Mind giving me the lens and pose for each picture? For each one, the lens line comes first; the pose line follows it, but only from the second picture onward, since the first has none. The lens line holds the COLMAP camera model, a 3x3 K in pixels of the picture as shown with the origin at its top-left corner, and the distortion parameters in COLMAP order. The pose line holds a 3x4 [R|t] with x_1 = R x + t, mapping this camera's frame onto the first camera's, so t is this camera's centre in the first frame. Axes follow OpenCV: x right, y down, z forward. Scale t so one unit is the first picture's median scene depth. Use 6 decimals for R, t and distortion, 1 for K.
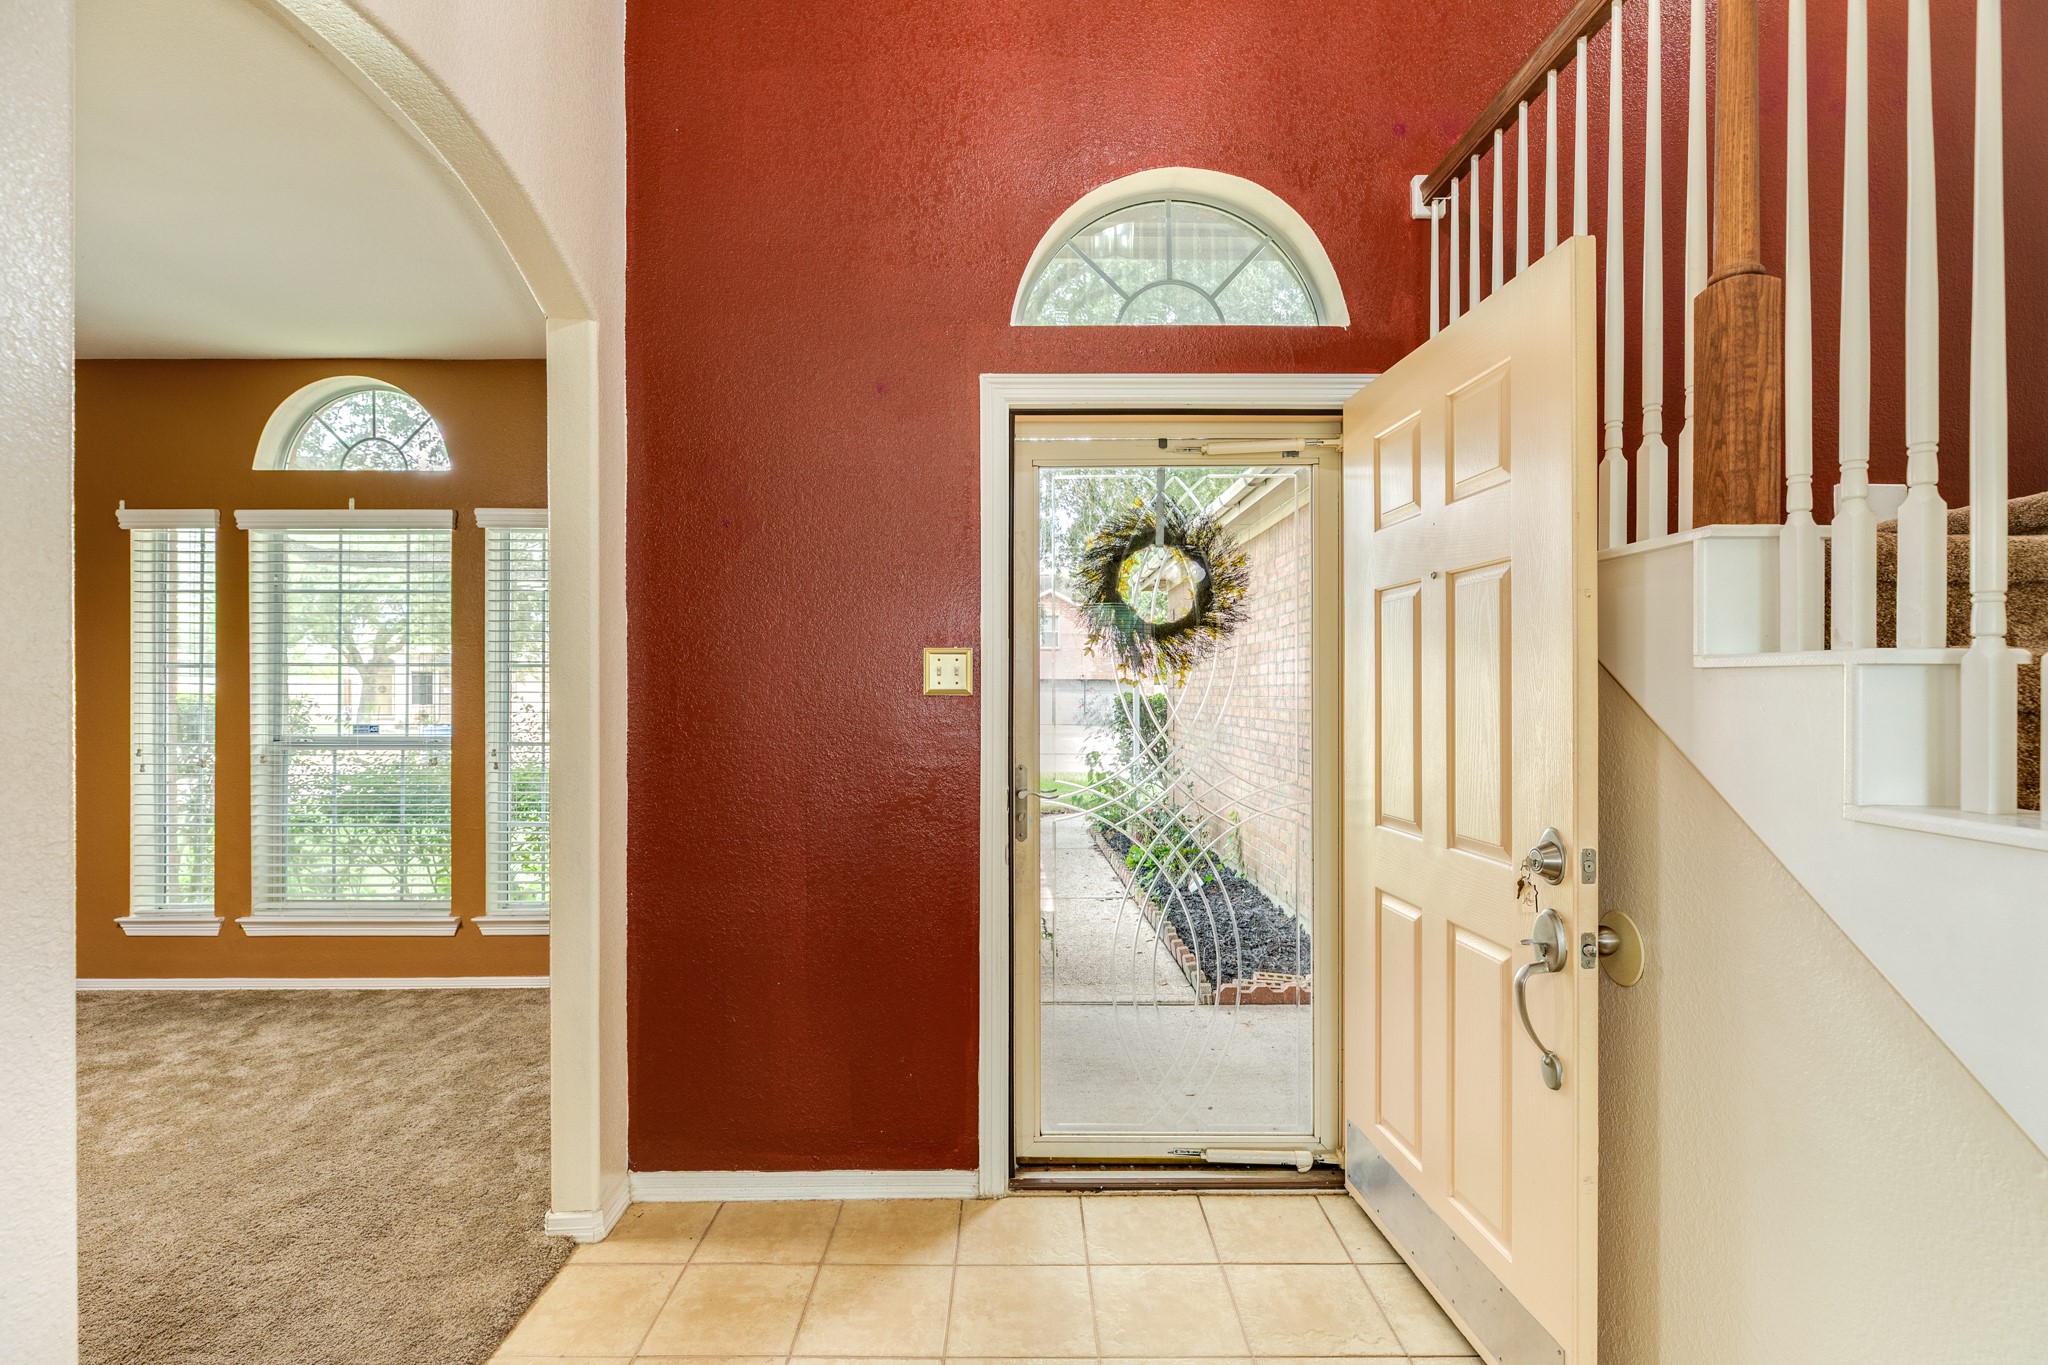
lens RADIAL K [[954.5, 0, 1021.3], [0, 954.5, 687.7], [0, 0, 1]] dist [-0.001661, 0.000350]
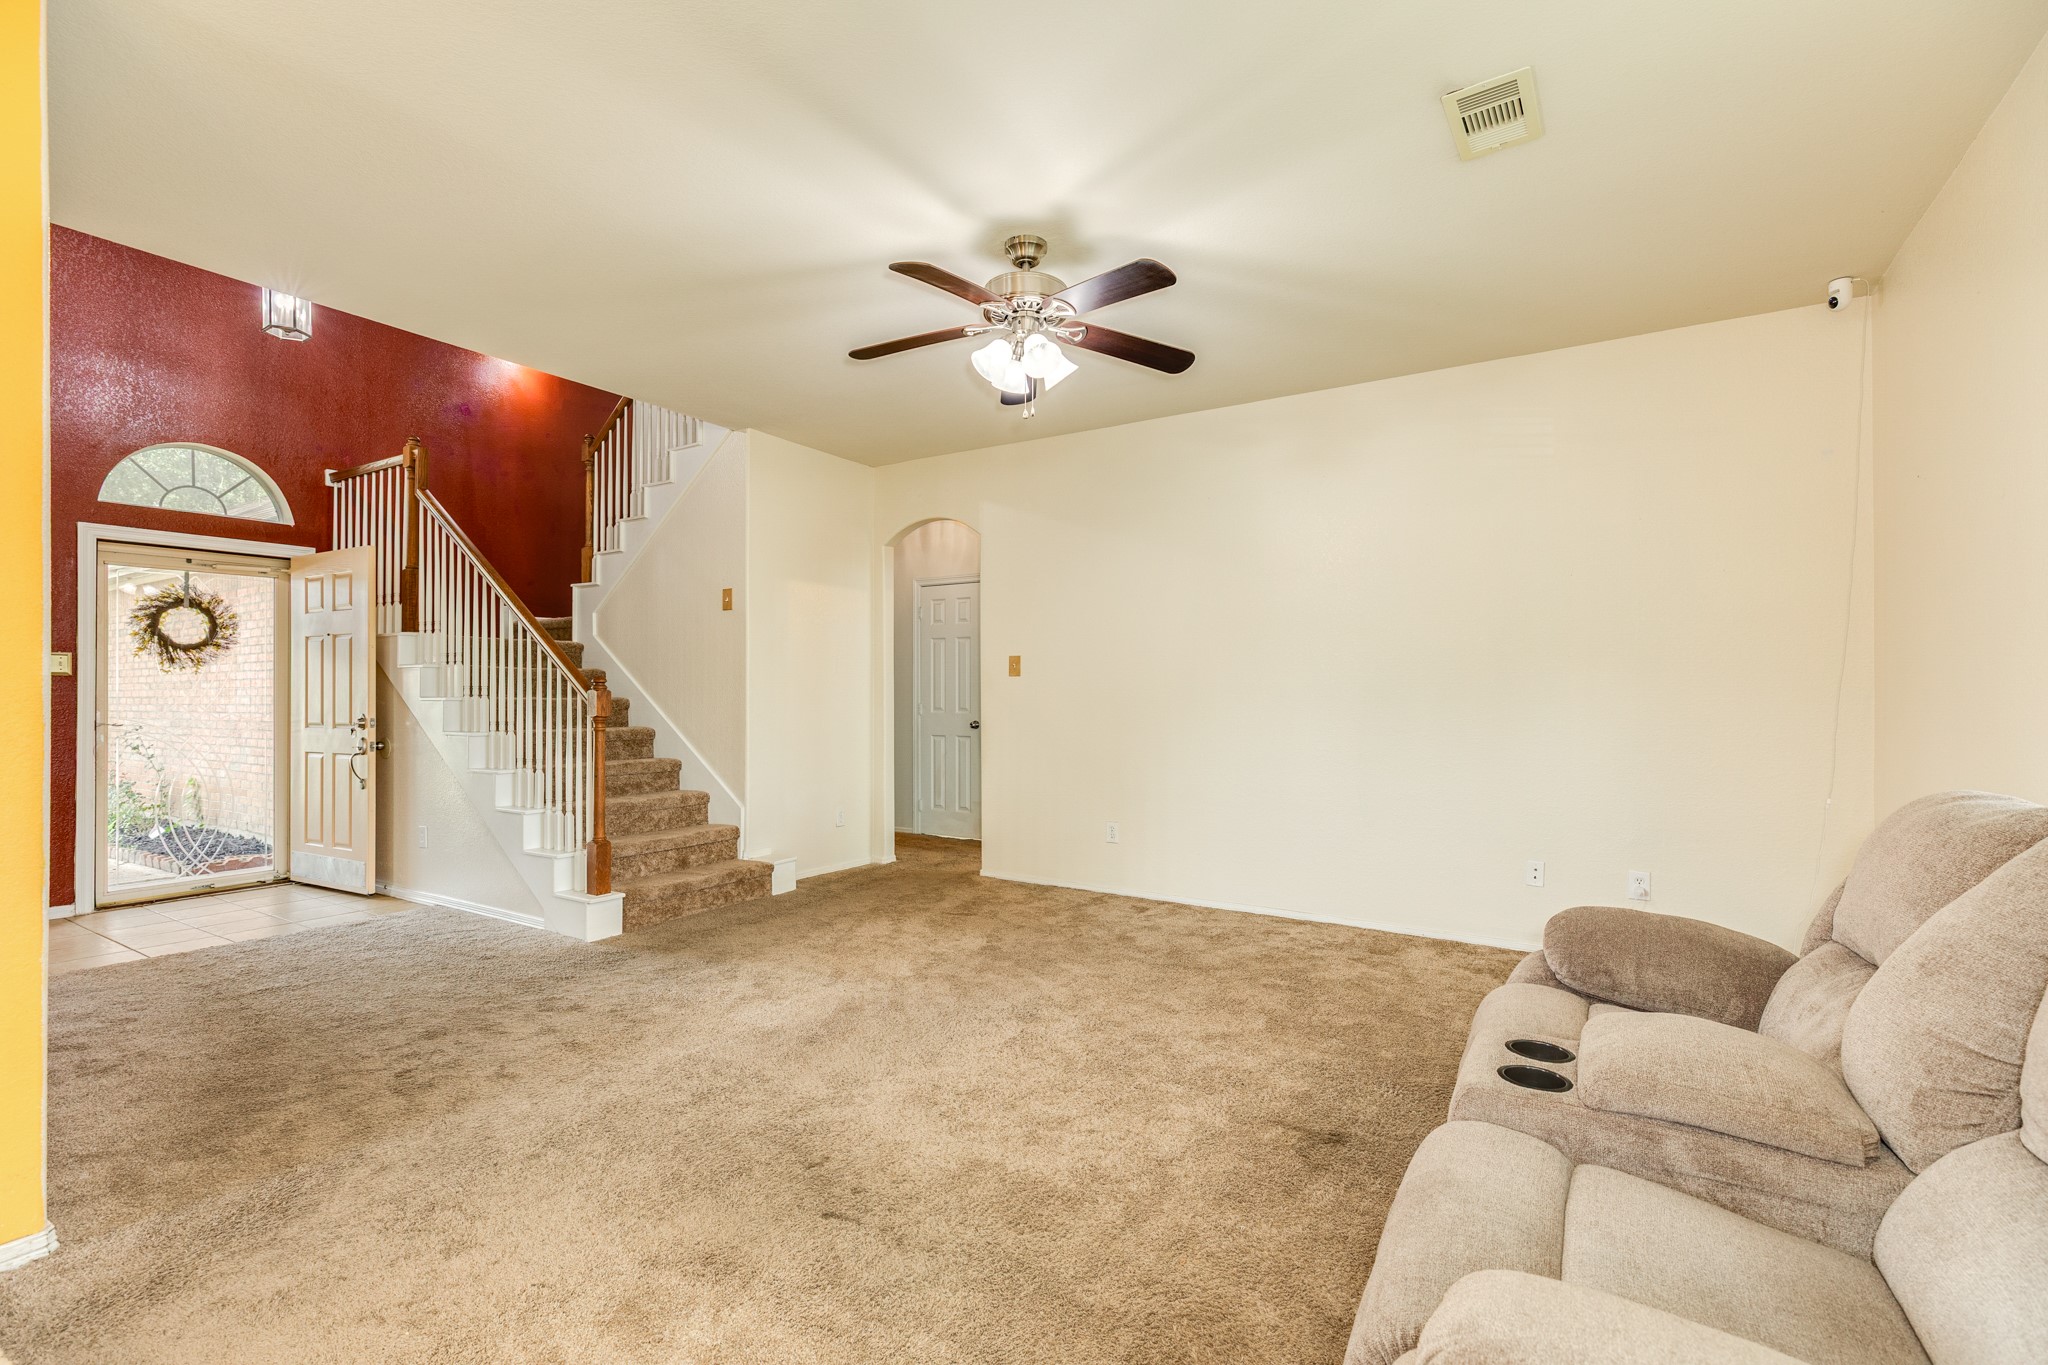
lens RADIAL K [[913.3, 0, 1022.2], [0, 913.3, 686.5], [0, 0, 1]] dist [0.004340, 0.000130]
pose [[0.548857, 0.004721, 0.835903, -0.377853], [0.001756, 0.999975, -0.006800, 0.031456], [-0.835914, 0.005200, 0.548835, -1.177928]]
